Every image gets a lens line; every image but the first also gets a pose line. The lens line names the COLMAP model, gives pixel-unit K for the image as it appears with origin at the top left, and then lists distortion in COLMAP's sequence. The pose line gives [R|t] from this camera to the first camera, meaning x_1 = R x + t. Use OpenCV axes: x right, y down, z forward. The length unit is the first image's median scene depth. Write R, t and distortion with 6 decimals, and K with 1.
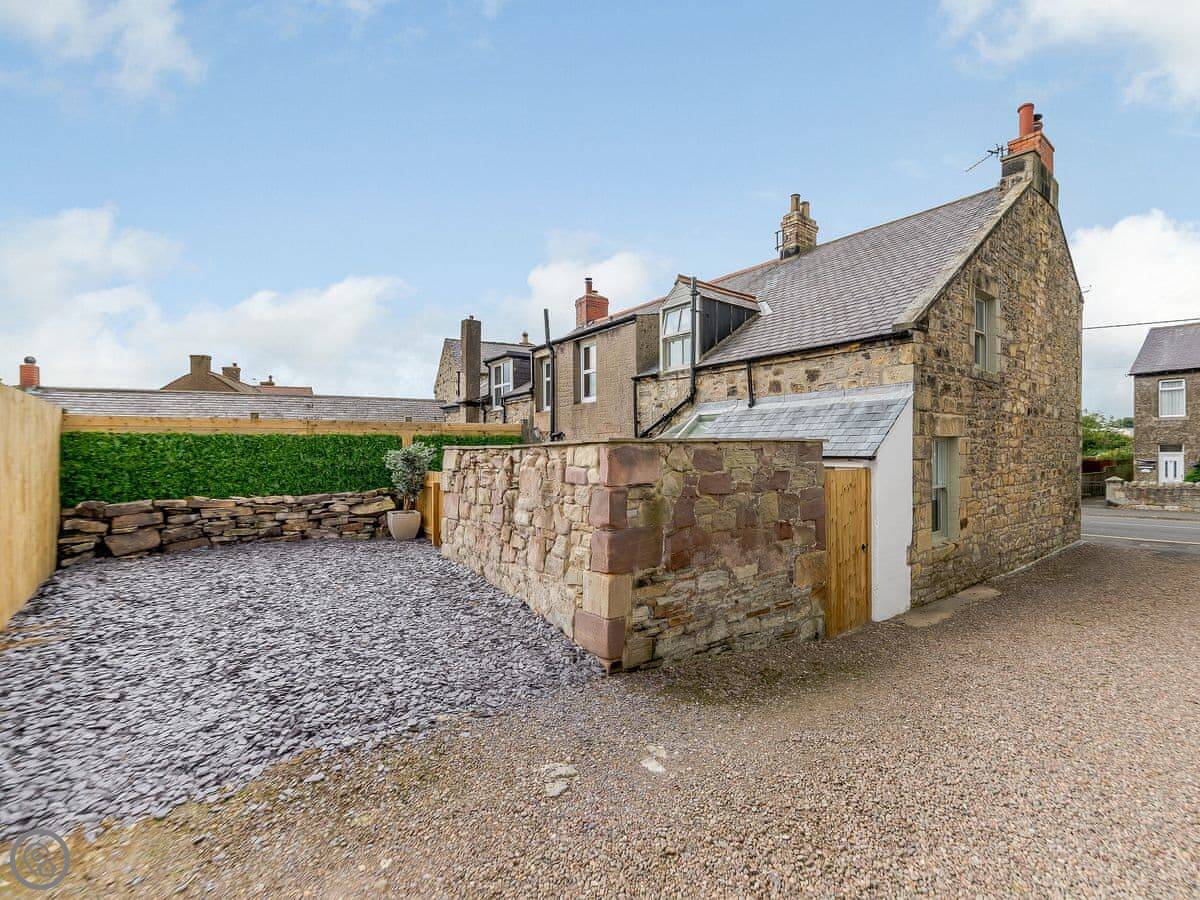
lens RADIAL K [[532.4, 0, 663.6], [0, 532.4, 446.6], [0, 0, 1]] dist [-0.016647, -0.000209]
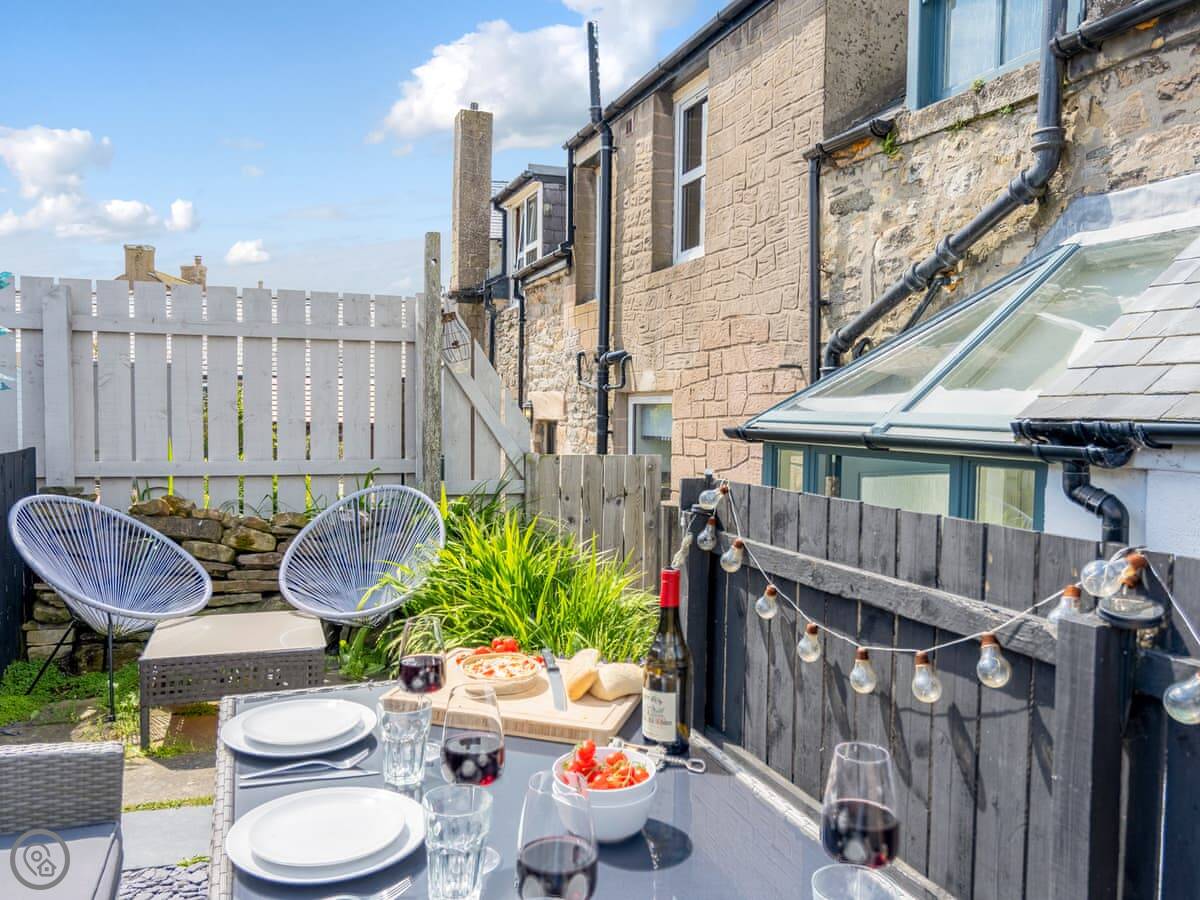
lens RADIAL K [[908.8, 0, 600.0], [0, 908.8, 450.0], [0, 0, 1]] dist [-0.002099, -0.002845]
pose [[0.946164, 0.030938, -0.322206, -0.000426], [-0.013544, 0.998334, 0.056086, 0.009188], [0.323404, -0.048703, 0.945007, 0.534450]]
